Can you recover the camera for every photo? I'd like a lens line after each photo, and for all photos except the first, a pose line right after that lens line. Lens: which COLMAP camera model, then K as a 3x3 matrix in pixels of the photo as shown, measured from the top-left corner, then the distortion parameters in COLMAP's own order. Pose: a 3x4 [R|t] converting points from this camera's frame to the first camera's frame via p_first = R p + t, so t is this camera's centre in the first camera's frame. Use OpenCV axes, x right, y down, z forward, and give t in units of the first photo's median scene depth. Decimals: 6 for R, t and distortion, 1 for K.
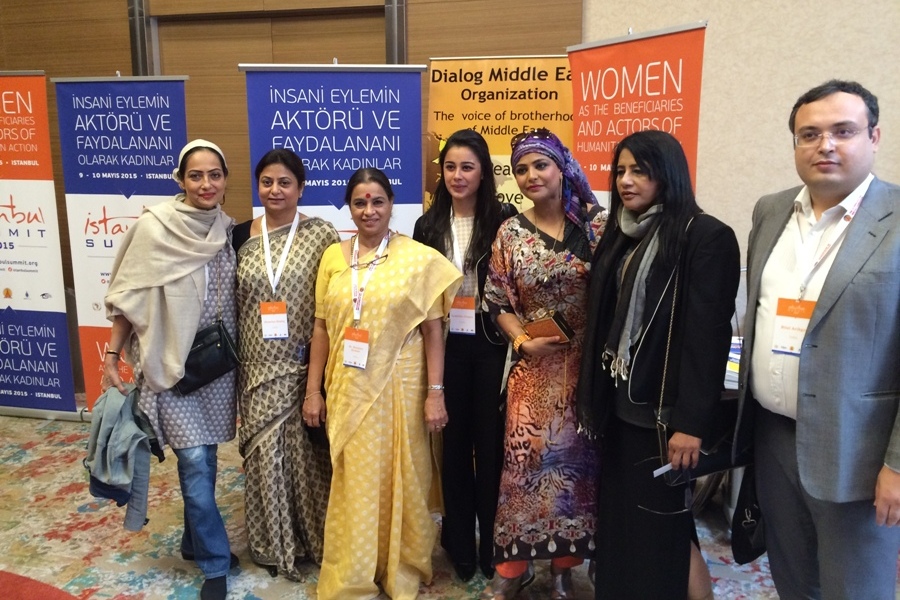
lens RADIAL K [[772.6, 0, 449.7], [0, 772.6, 260.7], [0, 0, 1]] dist [0.059537, -0.069362]
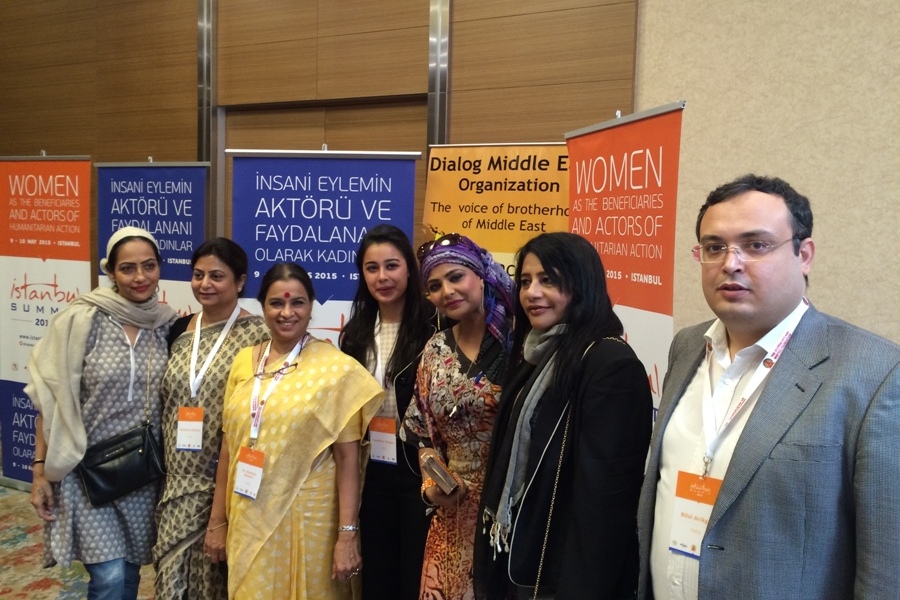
lens RADIAL K [[773.2, 0, 452.6], [0, 773.2, 251.0], [0, 0, 1]] dist [0.018457, 0.002094]
pose [[0.976462, 0.035656, -0.212720, 0.210657], [-0.062052, 0.990985, -0.118734, -0.031661], [0.206569, 0.129139, 0.969872, 0.141944]]
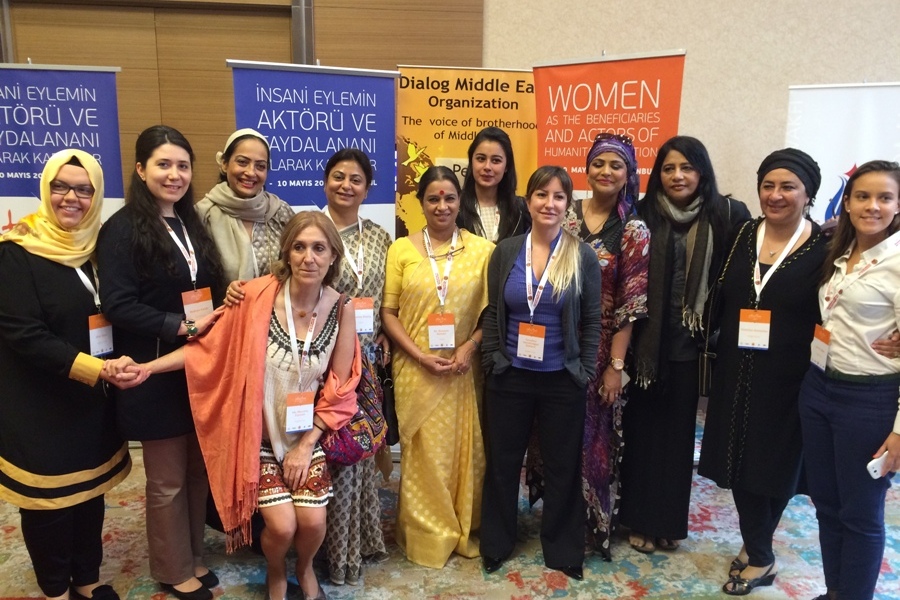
lens RADIAL K [[771.8, 0, 450.0], [0, 771.8, 300.0], [0, 0, 1]] dist [0.090596, -0.132805]
pose [[0.926988, -0.053226, 0.371296, -0.388601], [0.040044, 0.998267, 0.043129, 0.016342], [-0.372948, -0.025112, 0.927512, -0.017247]]
